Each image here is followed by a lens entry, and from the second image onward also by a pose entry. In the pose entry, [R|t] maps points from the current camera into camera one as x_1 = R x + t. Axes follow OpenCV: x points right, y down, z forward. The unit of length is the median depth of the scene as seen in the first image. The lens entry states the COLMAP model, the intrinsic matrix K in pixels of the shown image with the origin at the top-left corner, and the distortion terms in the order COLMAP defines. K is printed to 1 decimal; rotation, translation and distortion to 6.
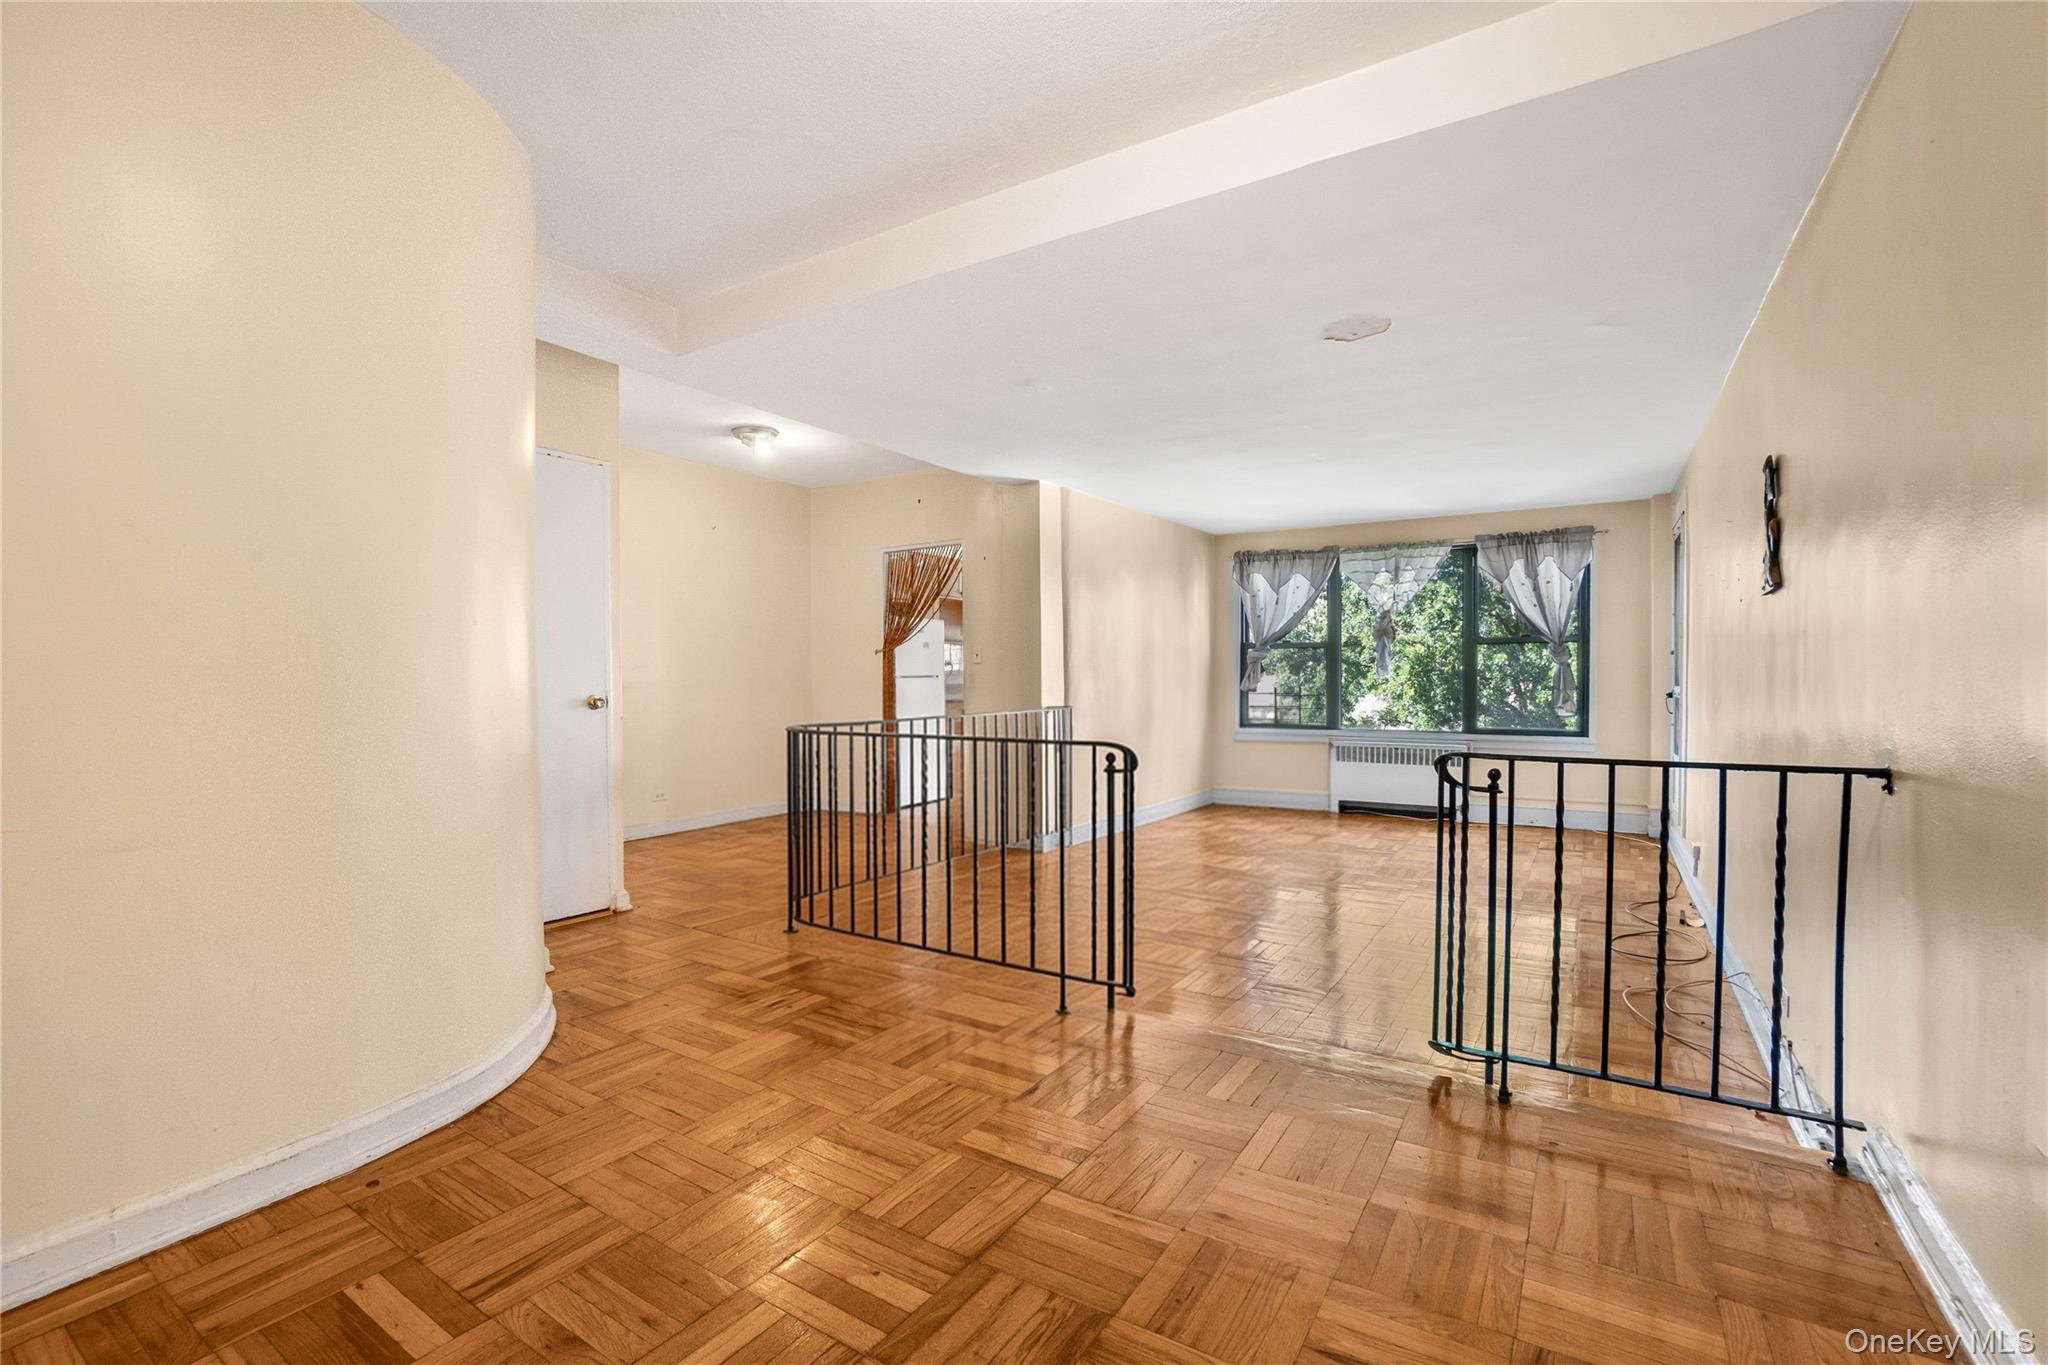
lens RADIAL K [[930.2, 0, 1023.5], [0, 930.2, 679.8], [0, 0, 1]] dist [-0.026830, 0.000192]
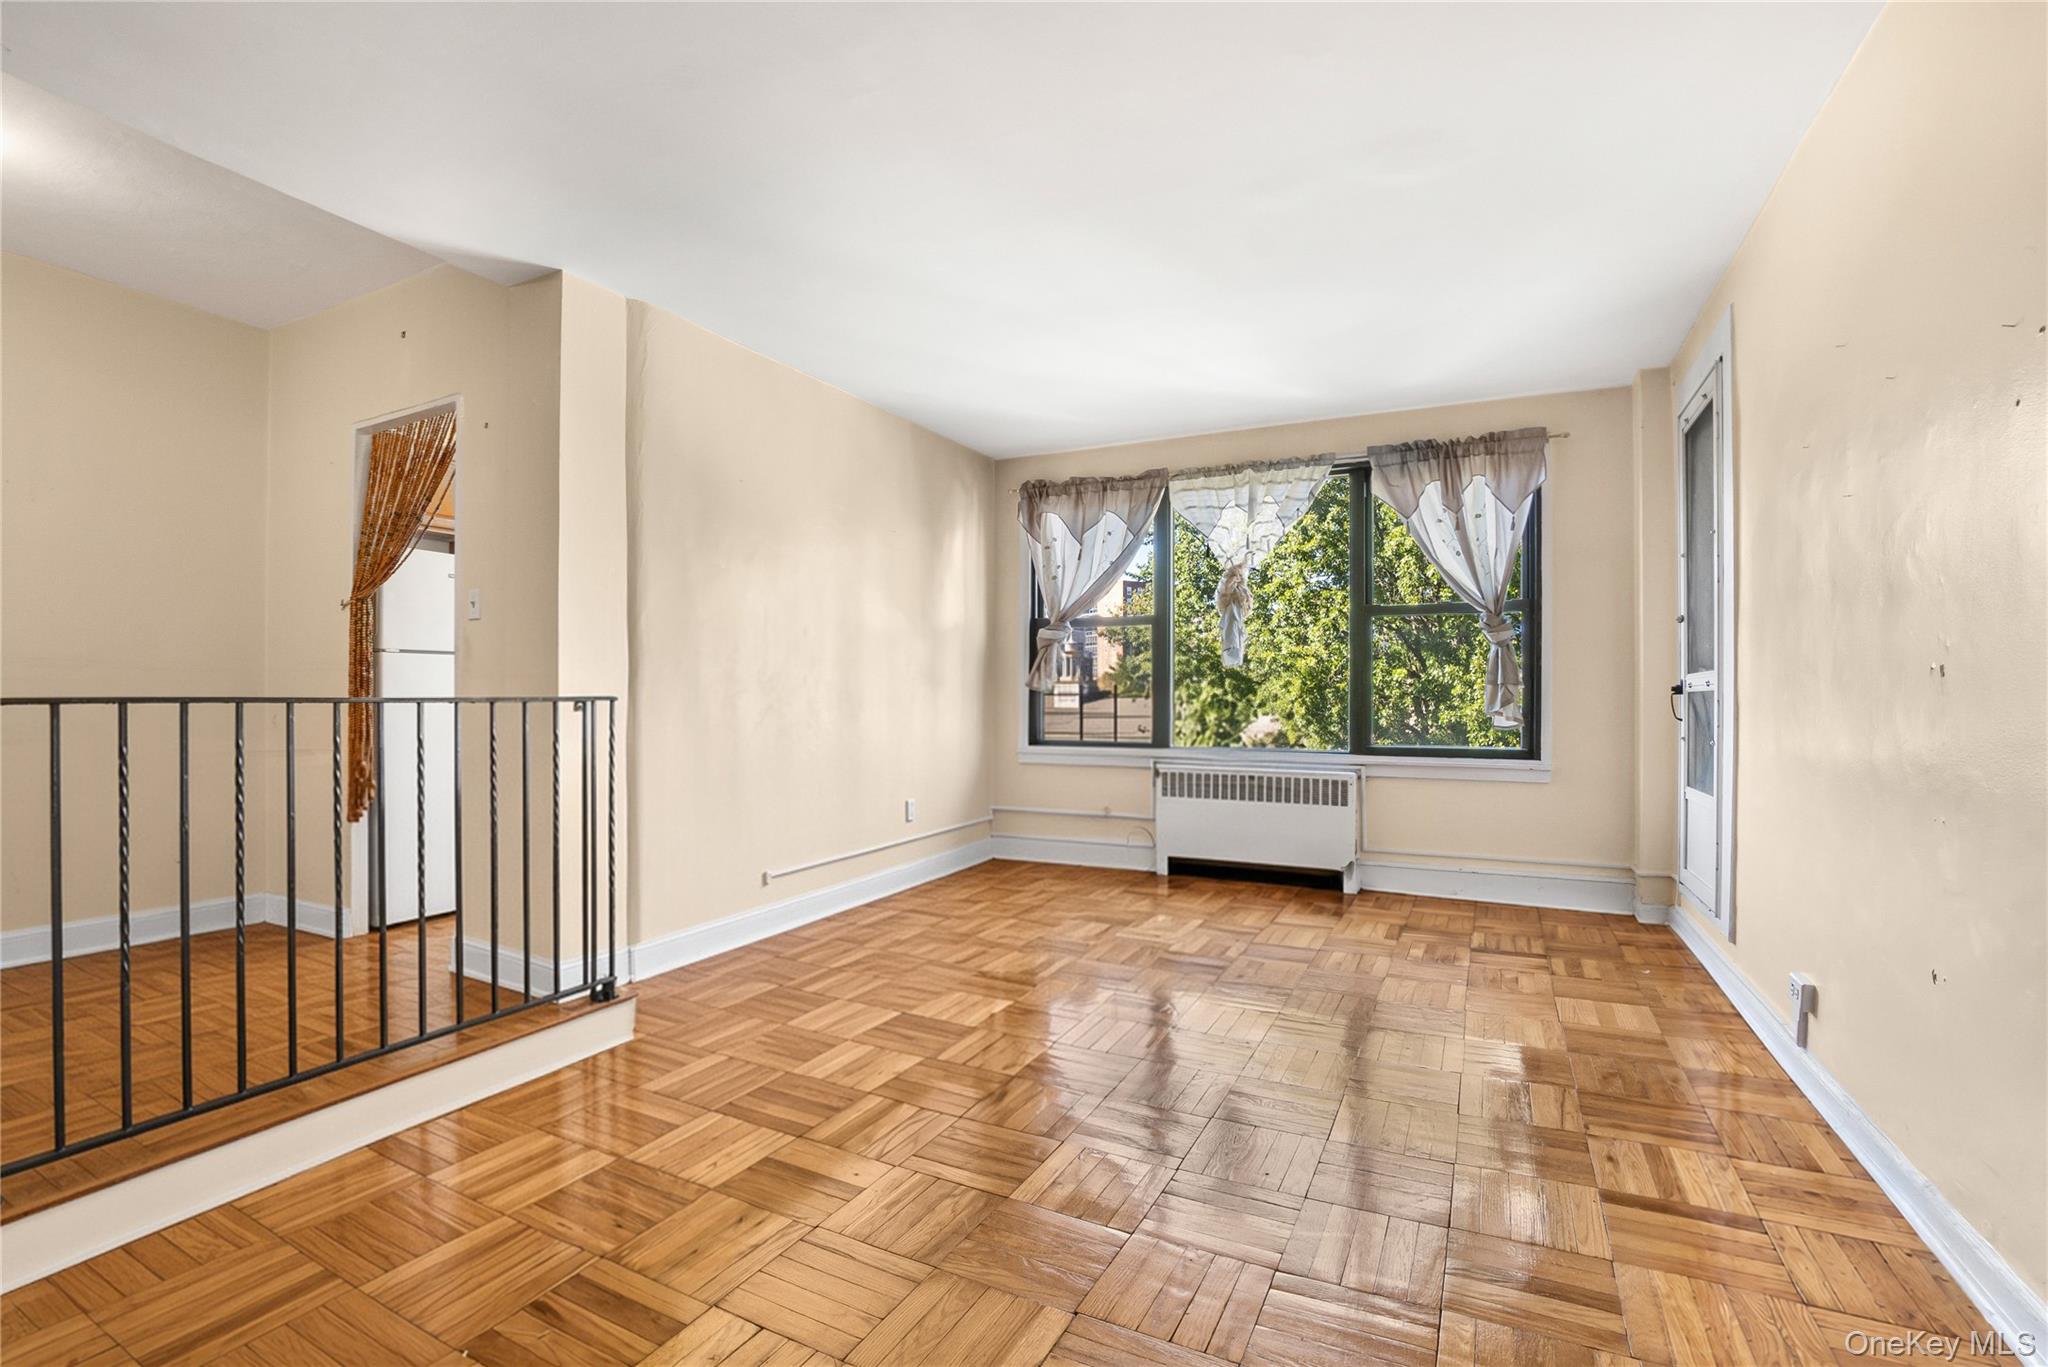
lens RADIAL K [[930.2, 0, 1023.5], [0, 930.2, 680.8], [0, 0, 1]] dist [-0.026830, 0.000192]
pose [[0.995778, 0.009116, 0.091338, 0.177047], [-0.006708, 0.999623, -0.026640, 0.023901], [-0.091546, 0.025914, 0.995464, 0.352721]]
